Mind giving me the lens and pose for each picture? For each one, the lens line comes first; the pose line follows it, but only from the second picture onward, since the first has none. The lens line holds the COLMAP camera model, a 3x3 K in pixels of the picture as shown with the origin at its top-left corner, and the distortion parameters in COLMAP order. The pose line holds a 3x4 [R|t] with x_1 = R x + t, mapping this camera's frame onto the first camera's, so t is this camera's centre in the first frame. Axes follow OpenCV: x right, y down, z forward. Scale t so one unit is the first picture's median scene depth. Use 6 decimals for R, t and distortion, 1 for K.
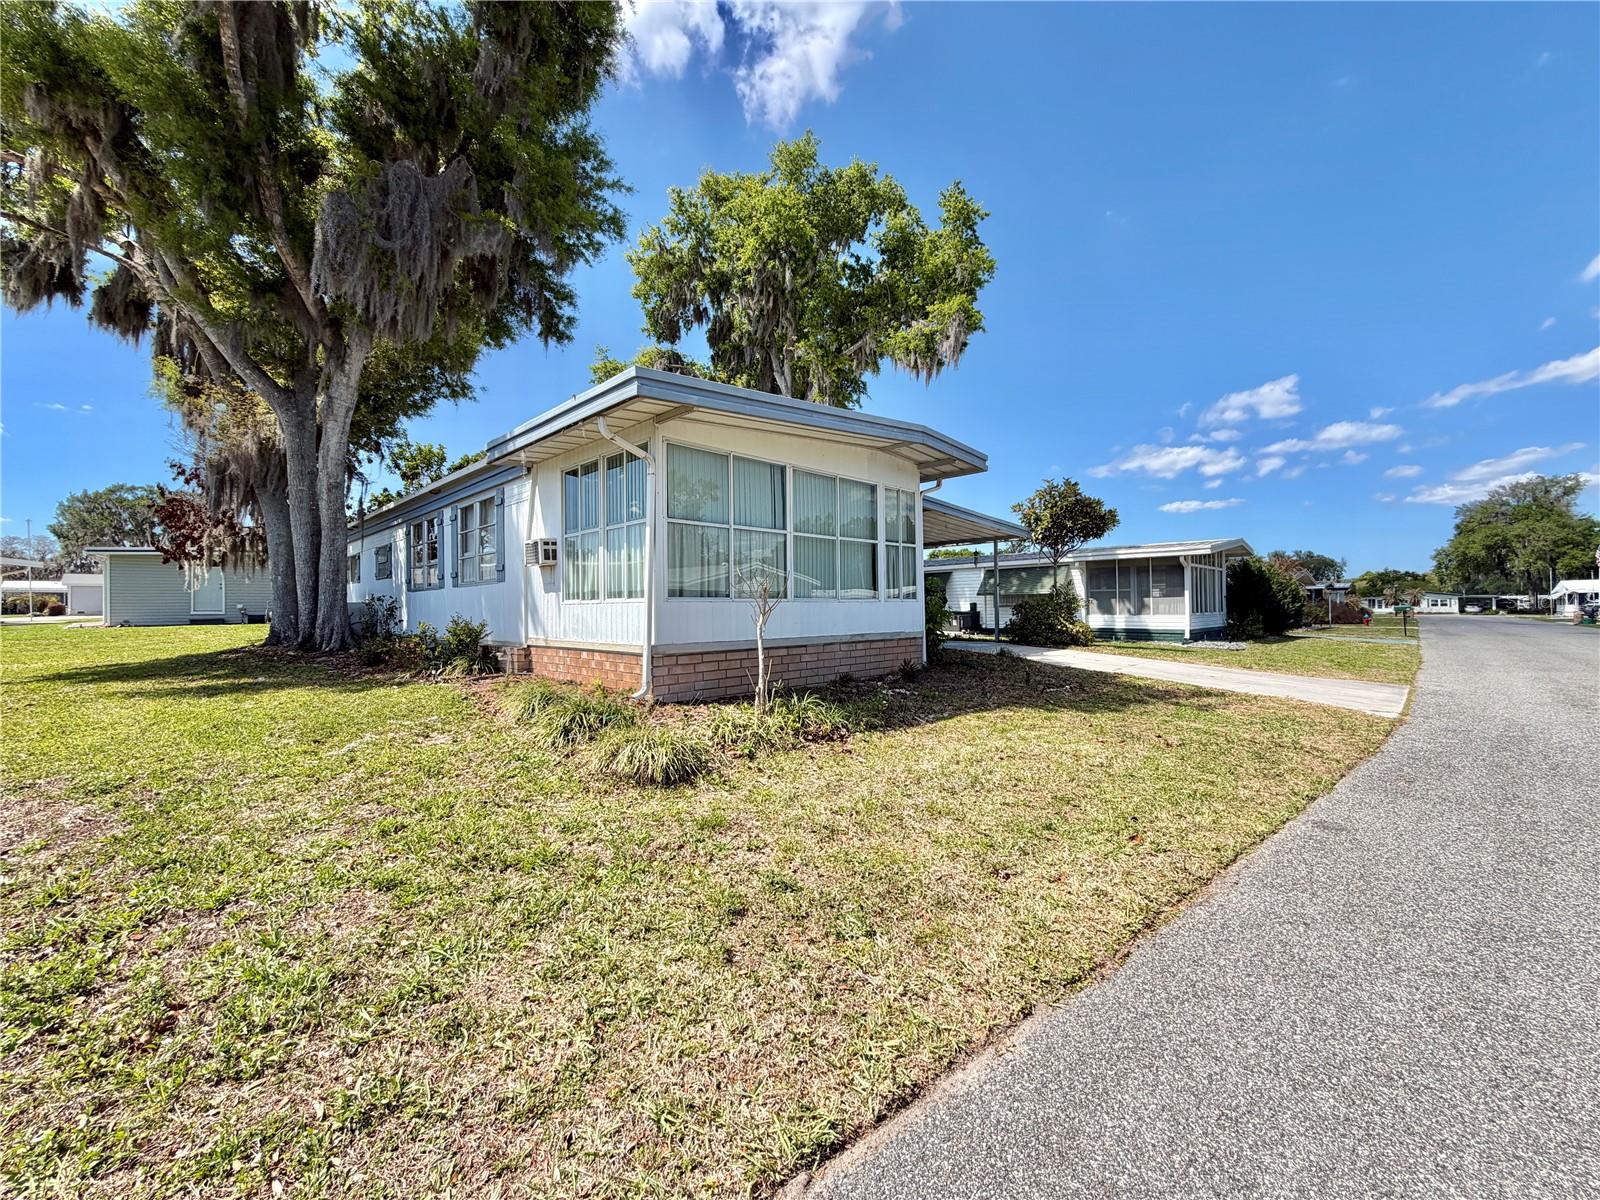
lens RADIAL K [[636.1, 0, 802.0], [0, 636.1, 604.3], [0, 0, 1]] dist [-0.000653, 0.000074]
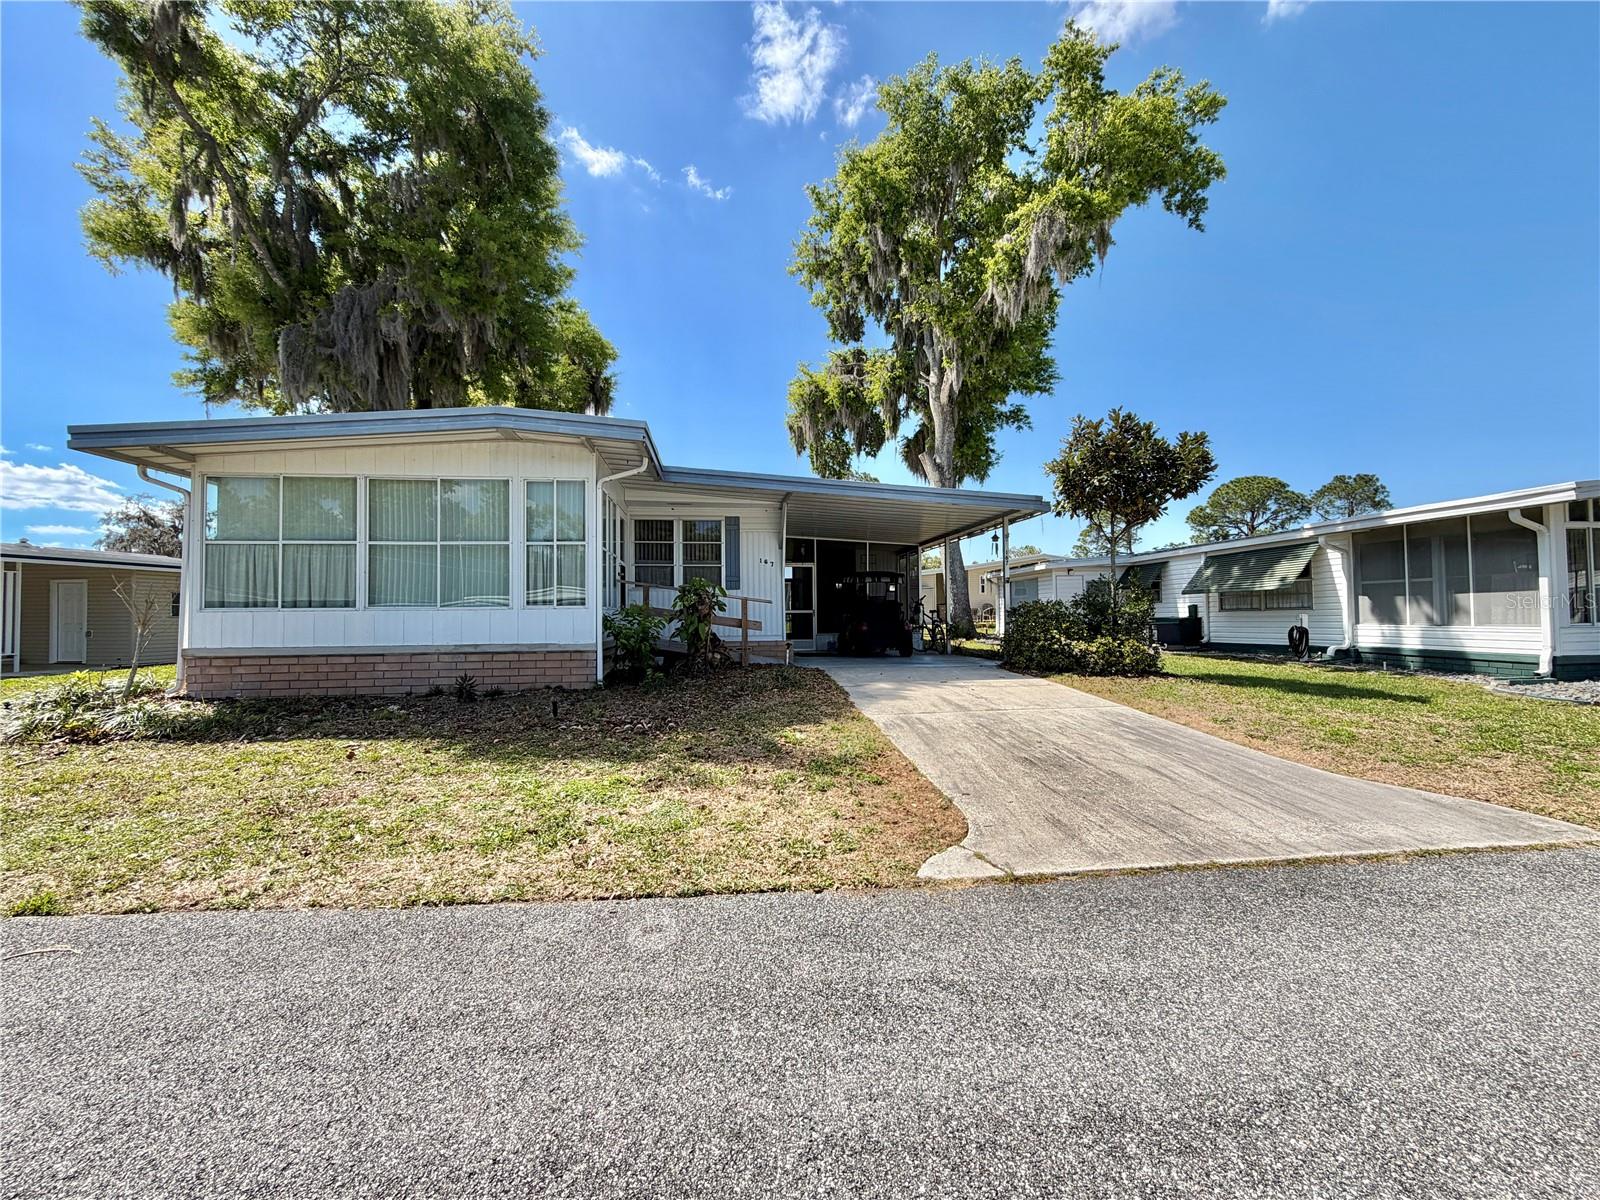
lens RADIAL K [[636.1, 0, 799.3], [0, 636.1, 599.6], [0, 0, 1]] dist [-0.000653, 0.000074]
pose [[0.789379, -0.012706, -0.613774, 0.602810], [0.005932, 0.999897, -0.013071, -0.002144], [0.613877, 0.006677, 0.789374, 0.328519]]
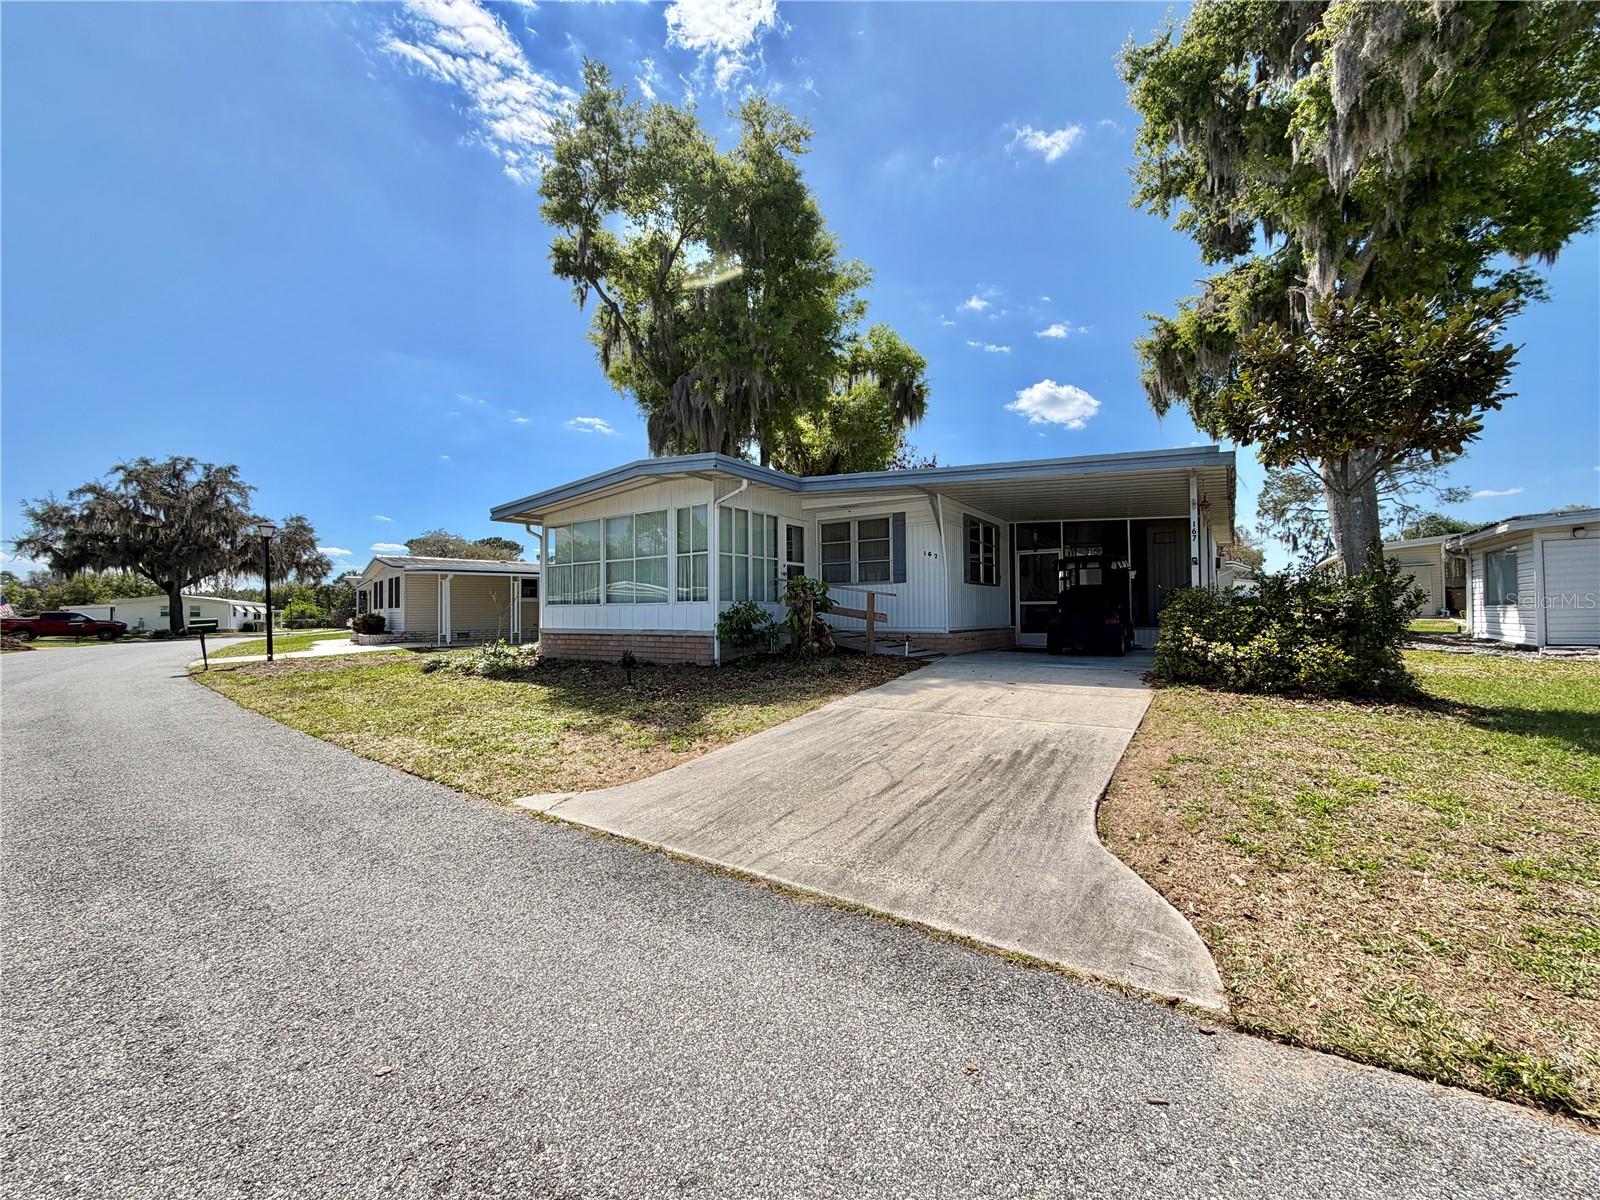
lens RADIAL K [[636.1, 0, 801.8], [0, 636.1, 601.1], [0, 0, 1]] dist [-0.000653, 0.000074]
pose [[0.183919, -0.006792, -0.982918, 0.835708], [0.016321, 0.999859, -0.003855, -0.000850], [0.982806, -0.015334, 0.184004, 0.622948]]
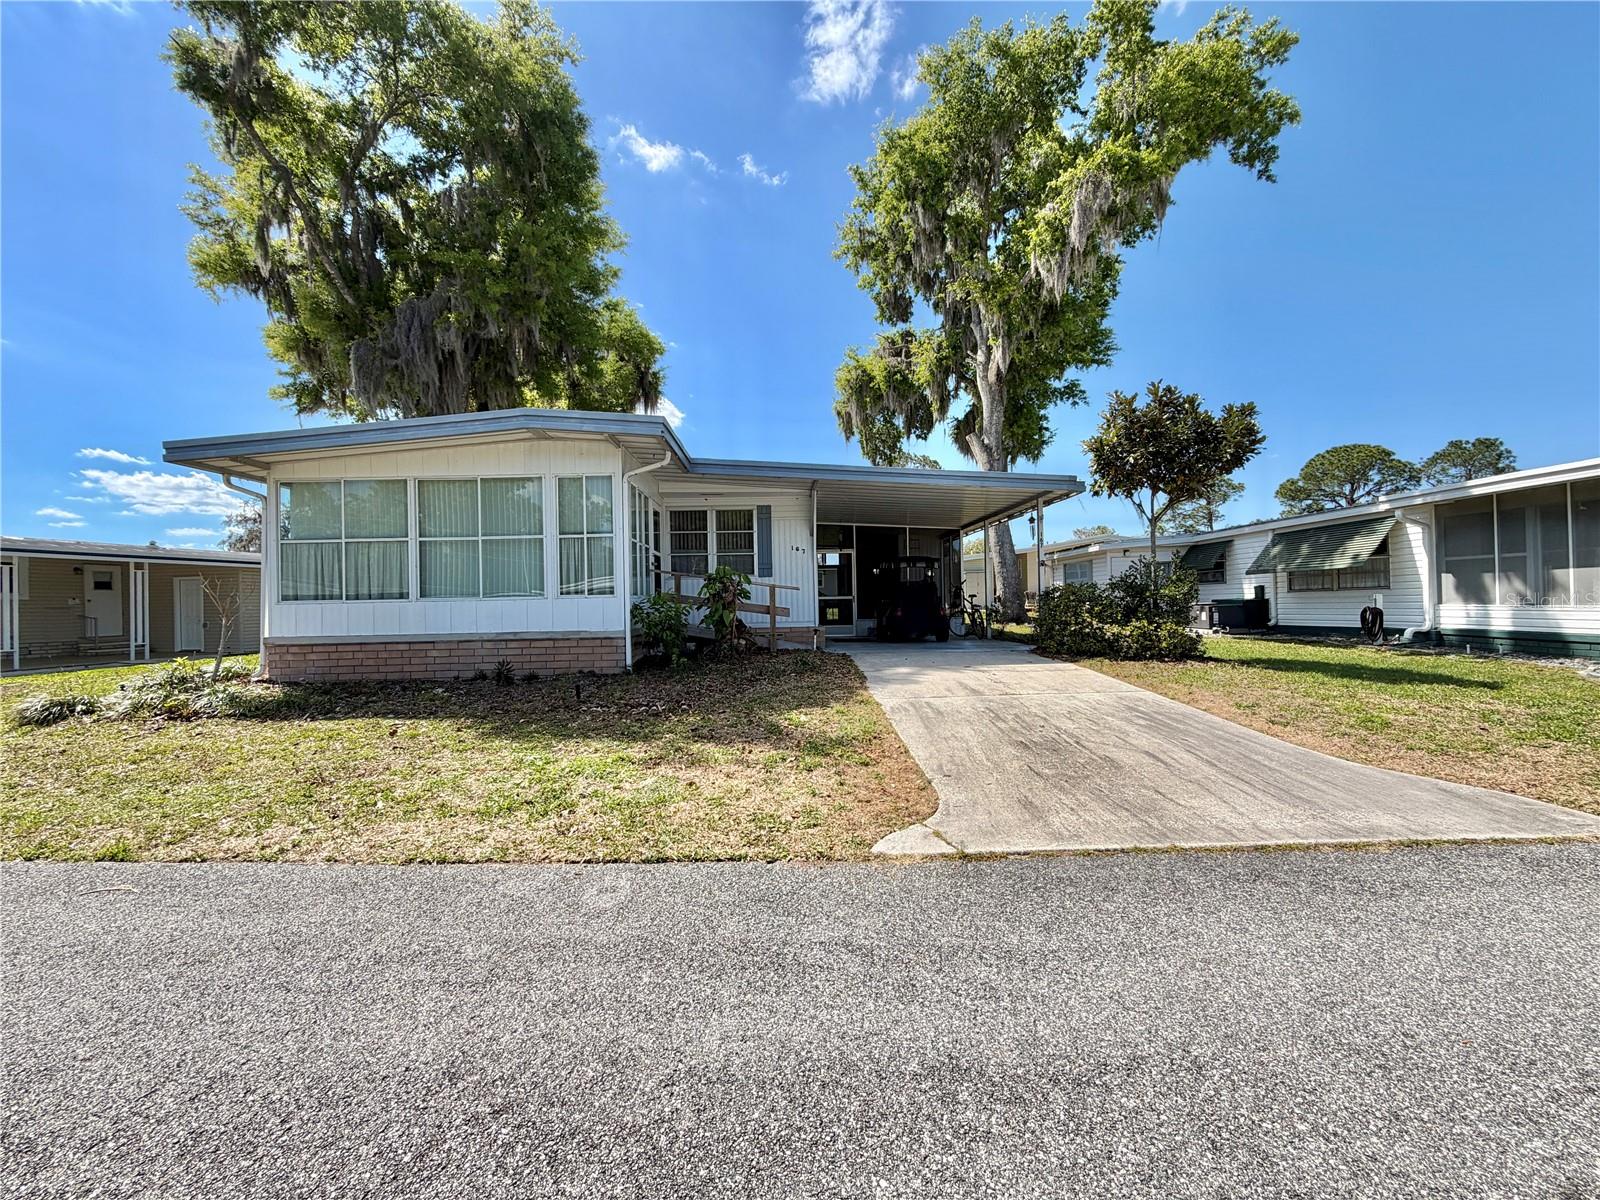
lens RADIAL K [[636.1, 0, 799.6], [0, 636.1, 599.2], [0, 0, 1]] dist [-0.000653, 0.000074]
pose [[0.723000, -0.009008, -0.690790, 0.641112], [0.018542, 0.999808, 0.006369, -0.001534], [0.690599, -0.017414, 0.723028, 0.347367]]
